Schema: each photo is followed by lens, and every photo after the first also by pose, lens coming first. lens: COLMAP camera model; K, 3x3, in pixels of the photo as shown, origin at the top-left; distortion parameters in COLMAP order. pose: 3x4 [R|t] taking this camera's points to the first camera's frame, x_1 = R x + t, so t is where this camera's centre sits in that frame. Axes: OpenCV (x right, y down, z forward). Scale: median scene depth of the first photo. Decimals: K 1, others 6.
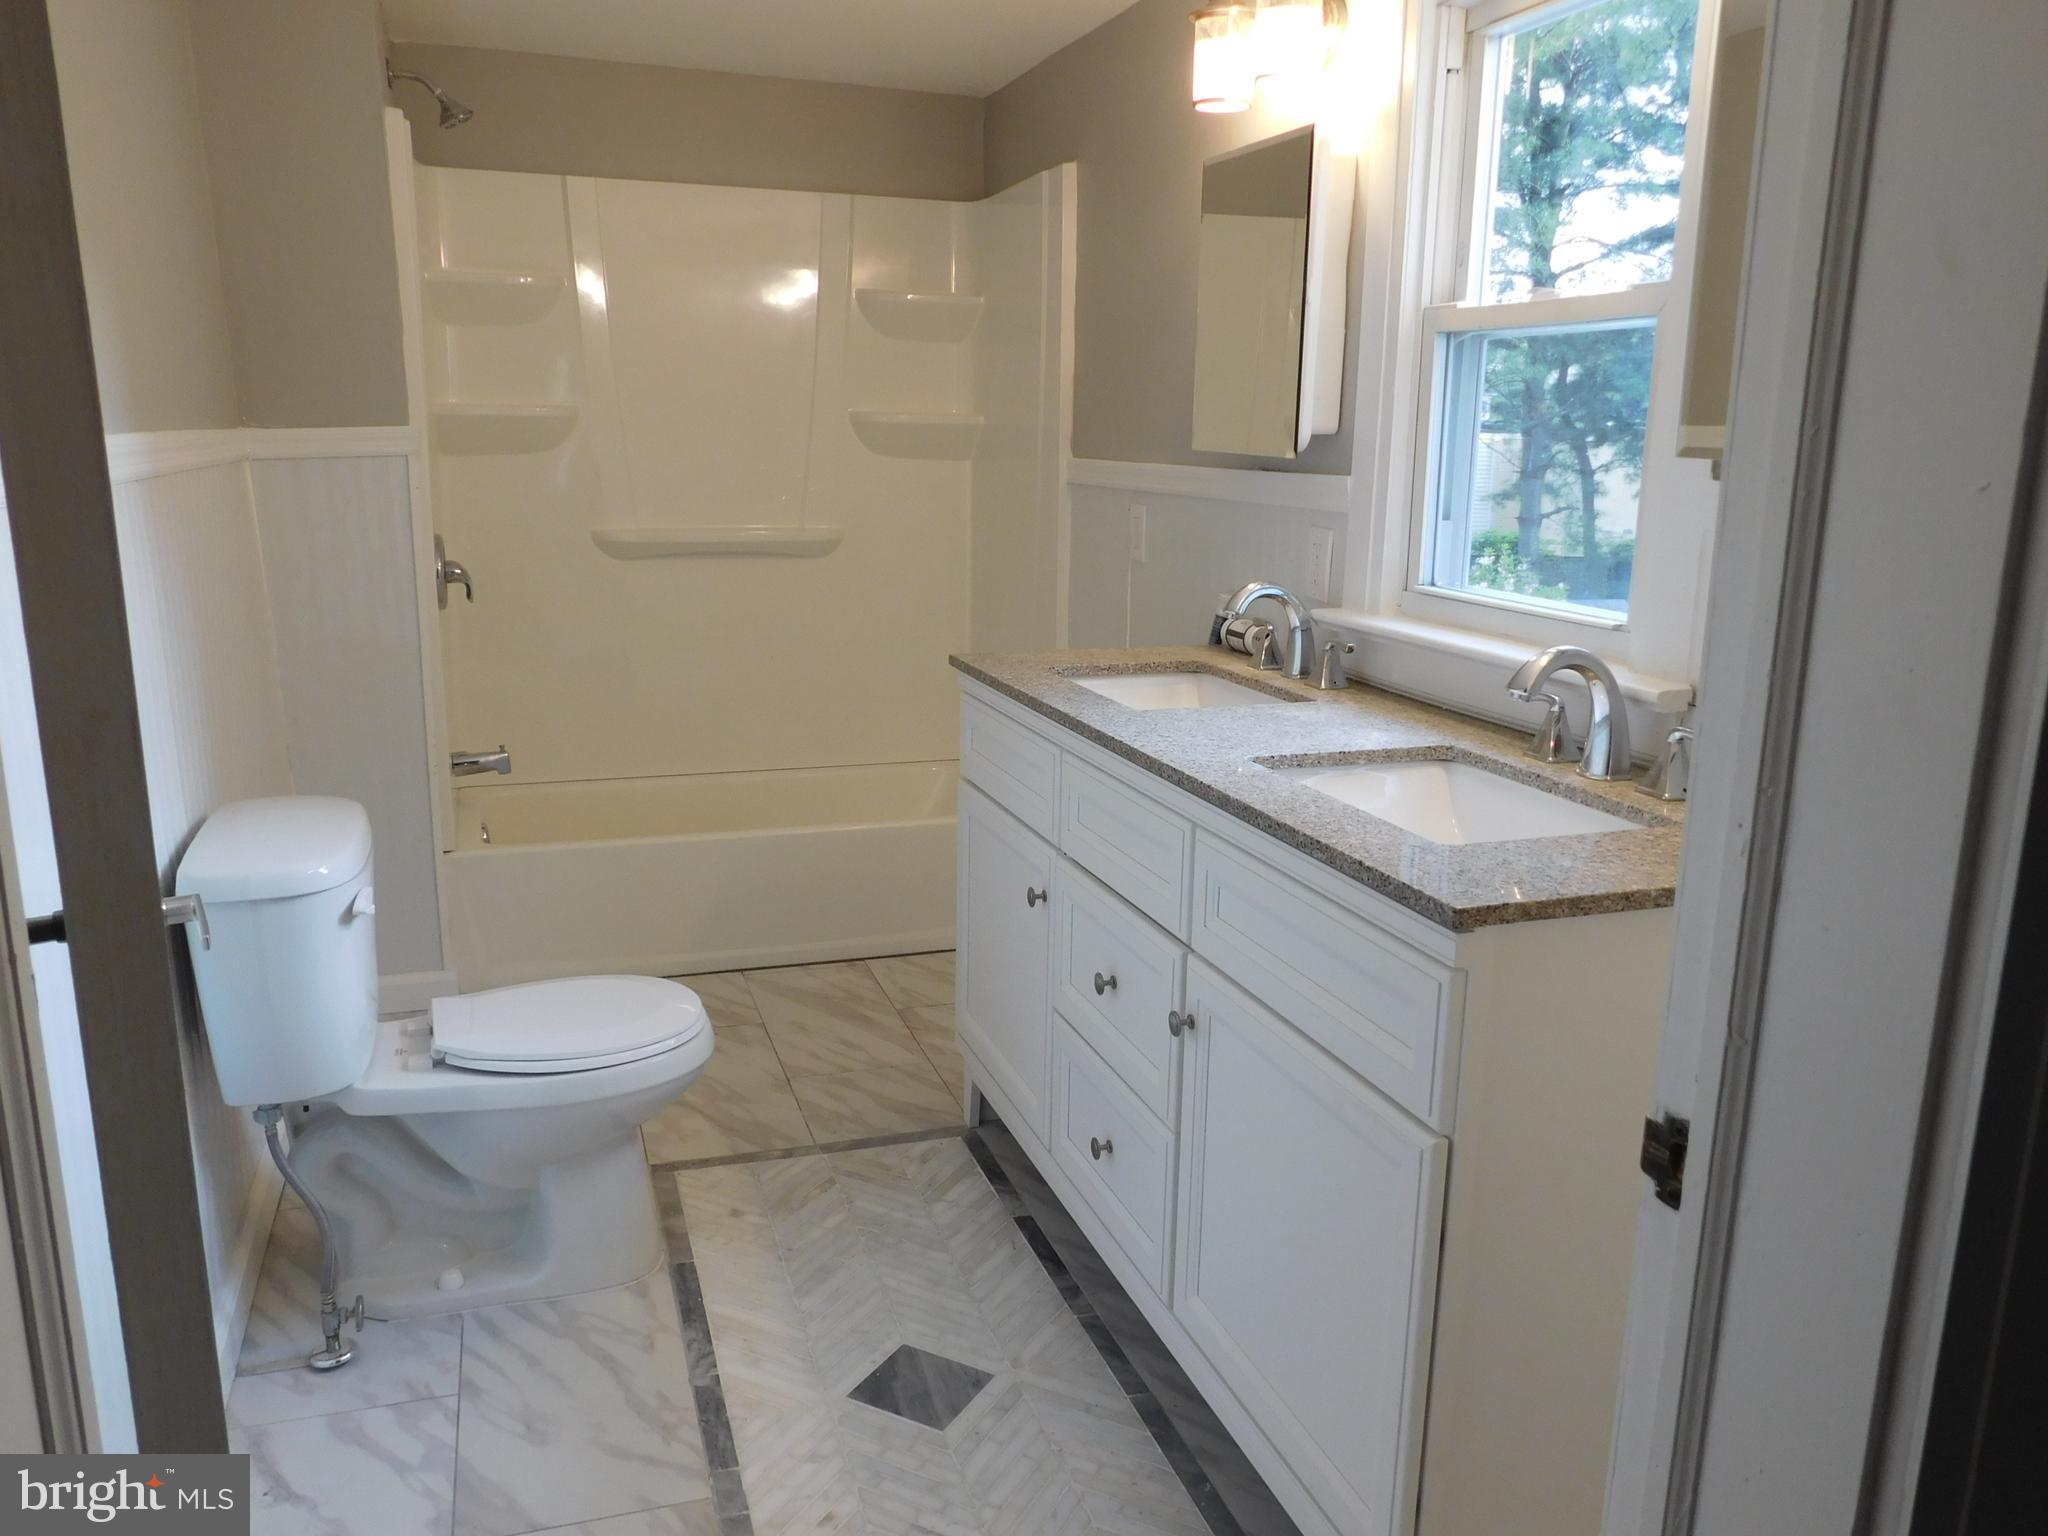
lens RADIAL K [[1494.0, 0, 1024.0], [0, 1494.0, 768.0], [0, 0, 1]] dist [-0.026577, 0.023262]
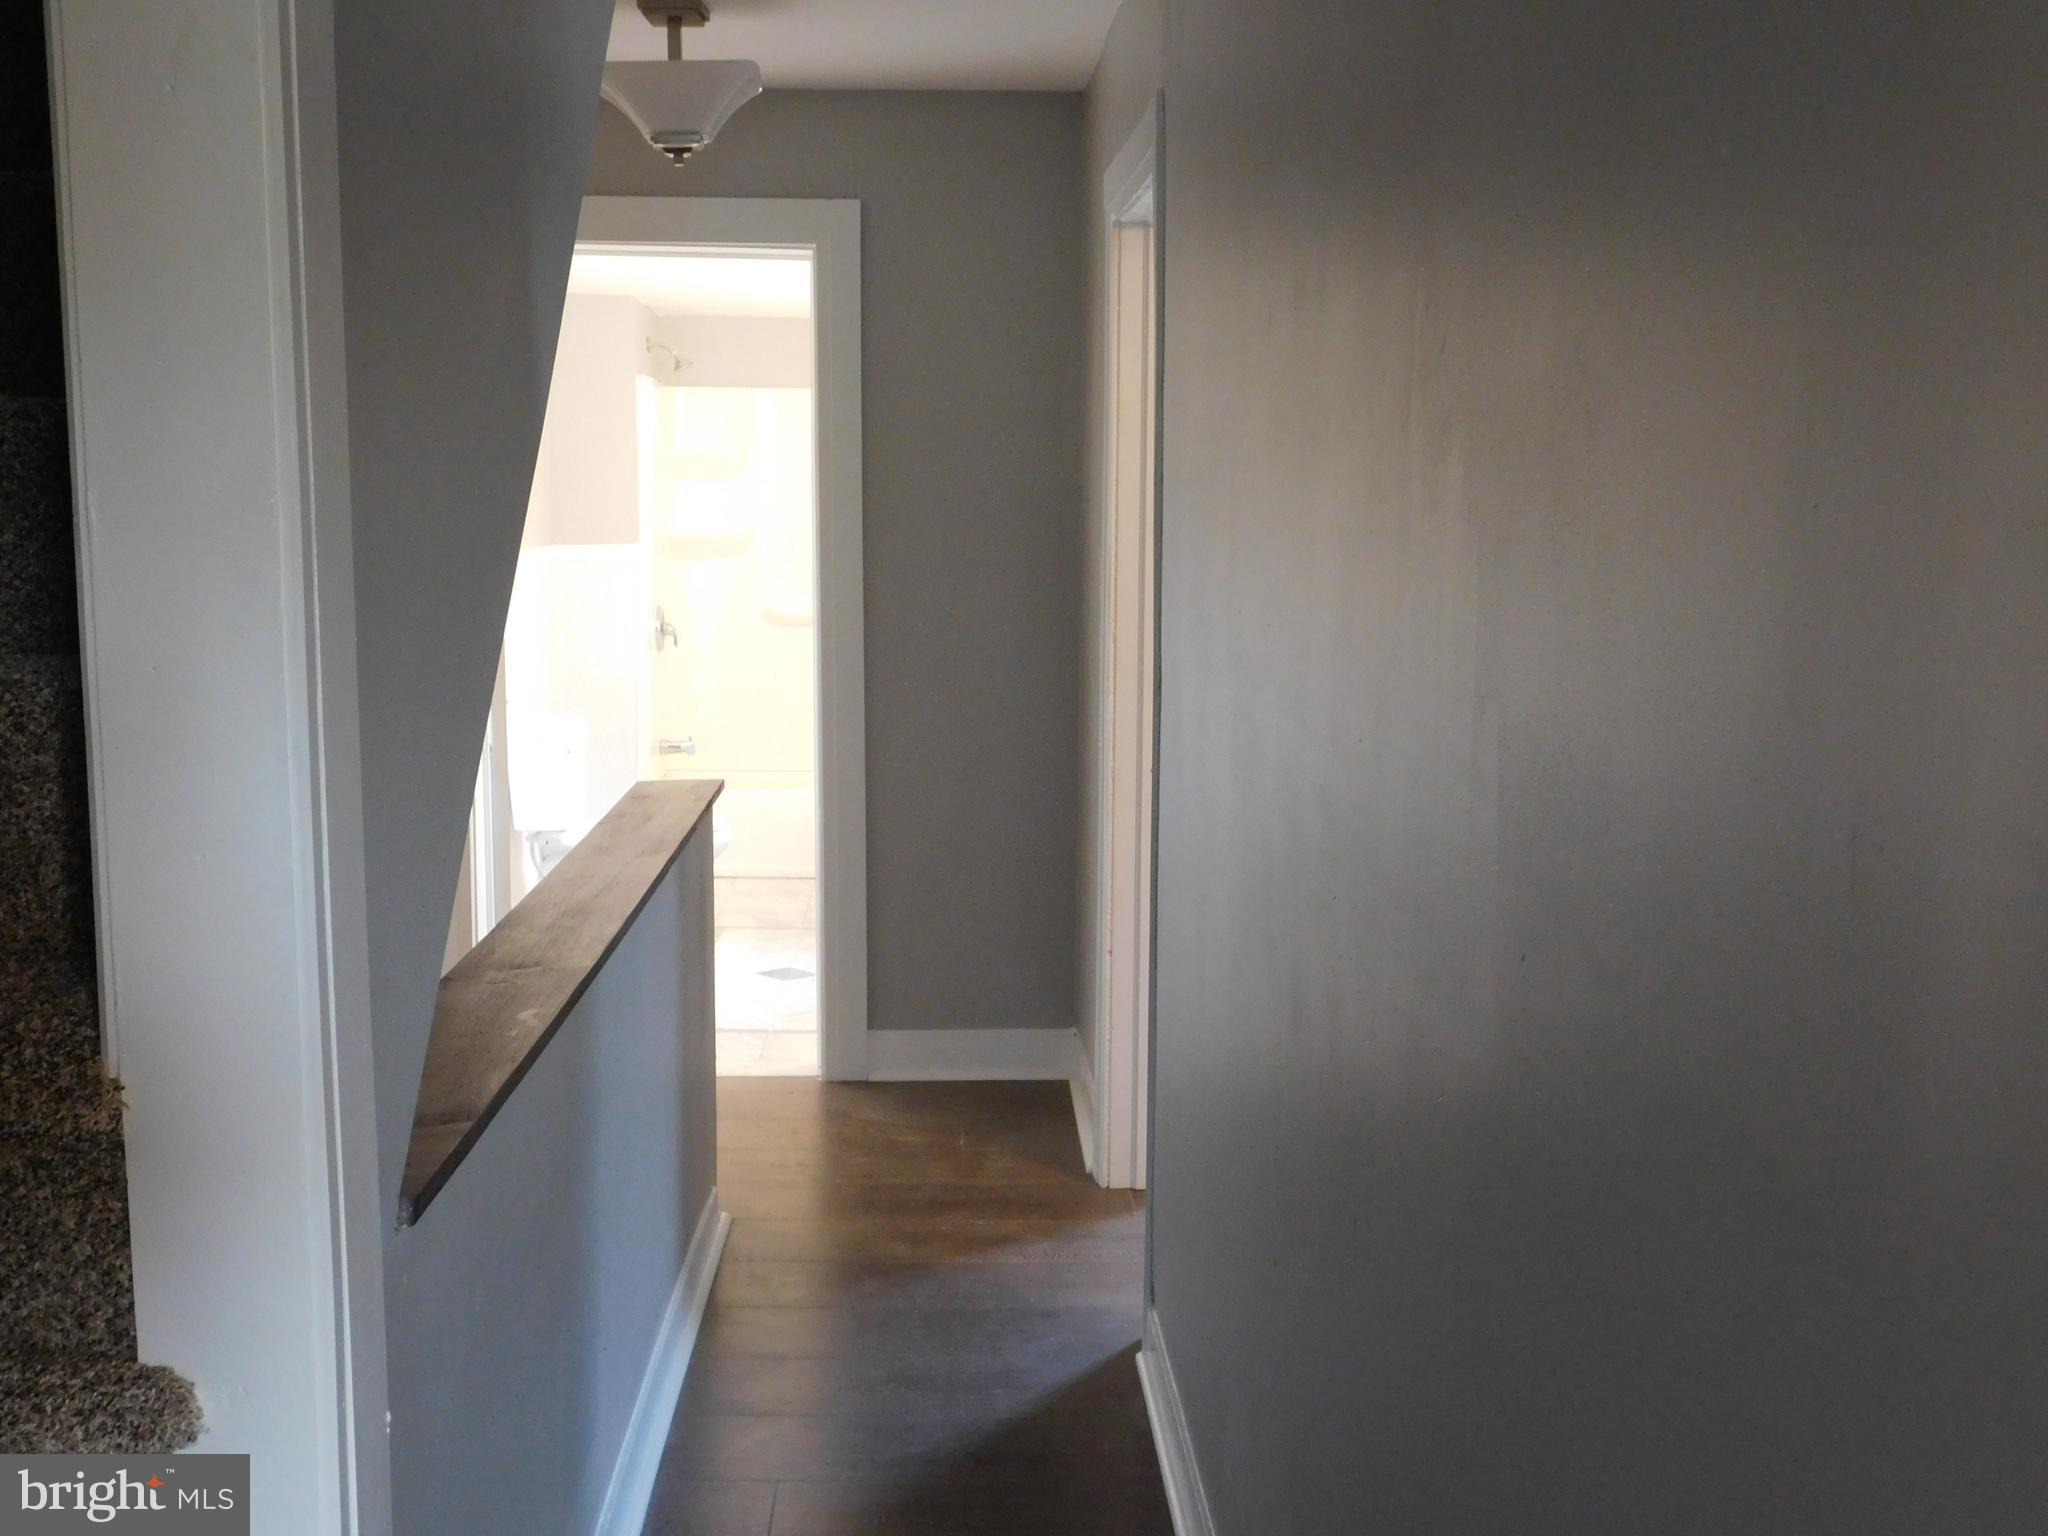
lens RADIAL K [[2127.1, 0, 1024.0], [0, 2127.1, 768.0], [0, 0, 1]] dist [-0.008025, -0.015481]
pose [[0.960105, 0.030582, -0.277963, 0.937015], [-0.058928, 0.993808, -0.094203, 0.314243], [0.273361, 0.106824, 0.955961, -1.612653]]
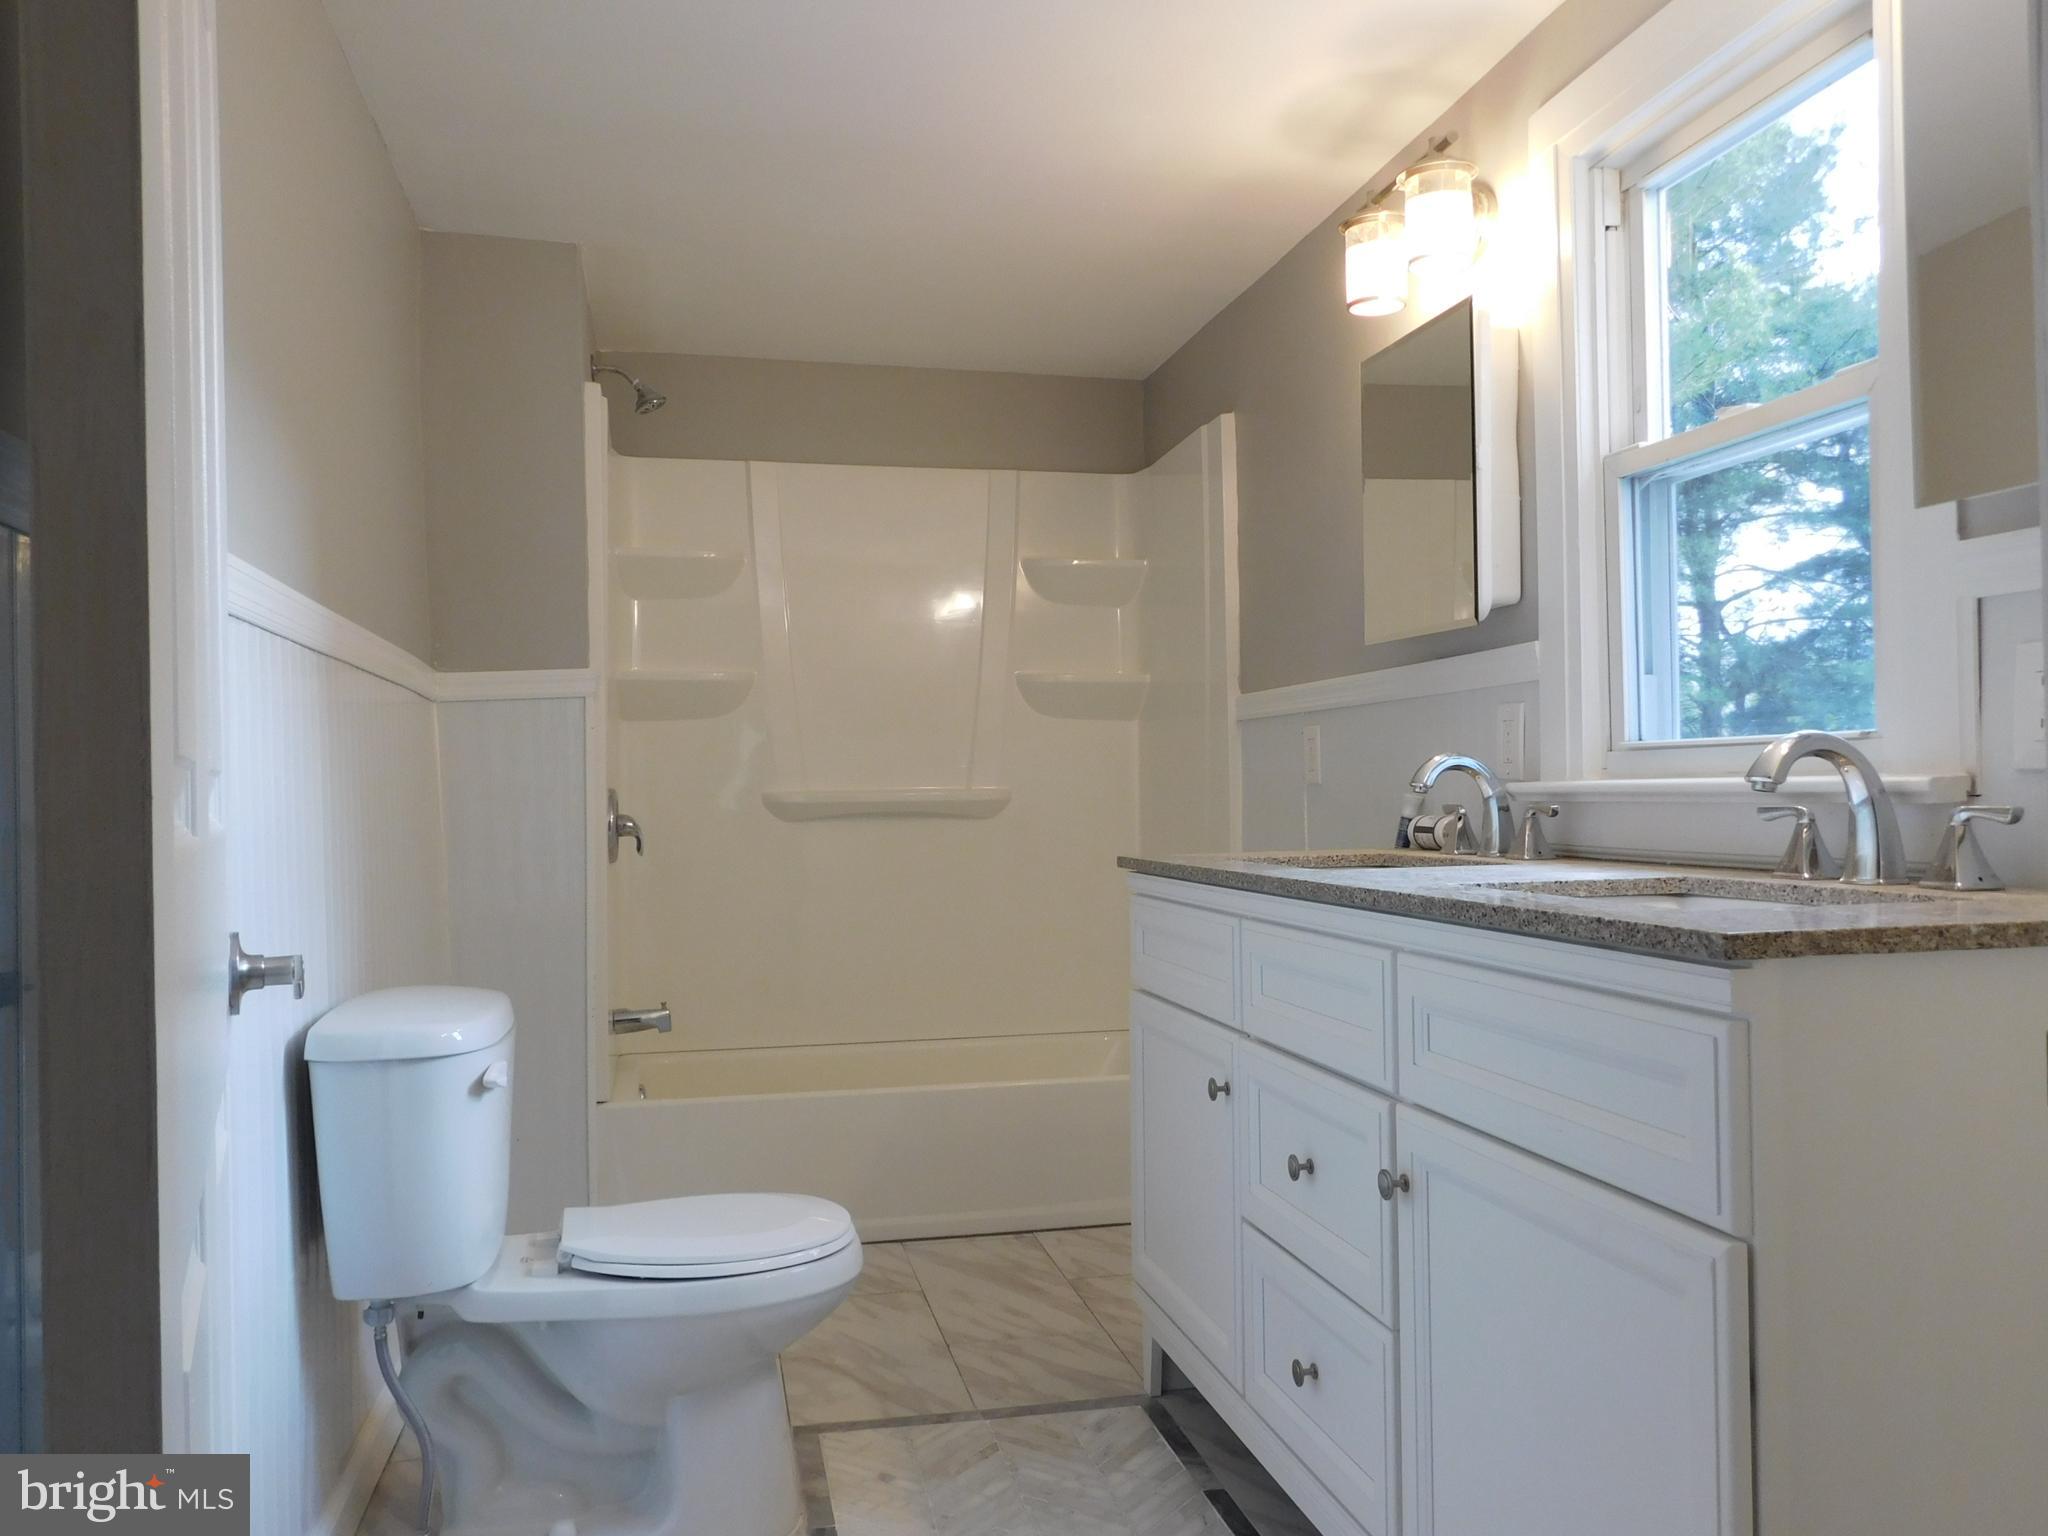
lens RADIAL K [[1494.0, 0, 1024.0], [0, 1494.0, 768.0], [0, 0, 1]] dist [-0.026577, 0.023262]
pose [[0.993266, -0.030724, -0.111704, -0.001490], [0.003718, 0.972151, -0.234328, 0.096936], [0.115793, 0.232334, 0.965719, 0.066744]]
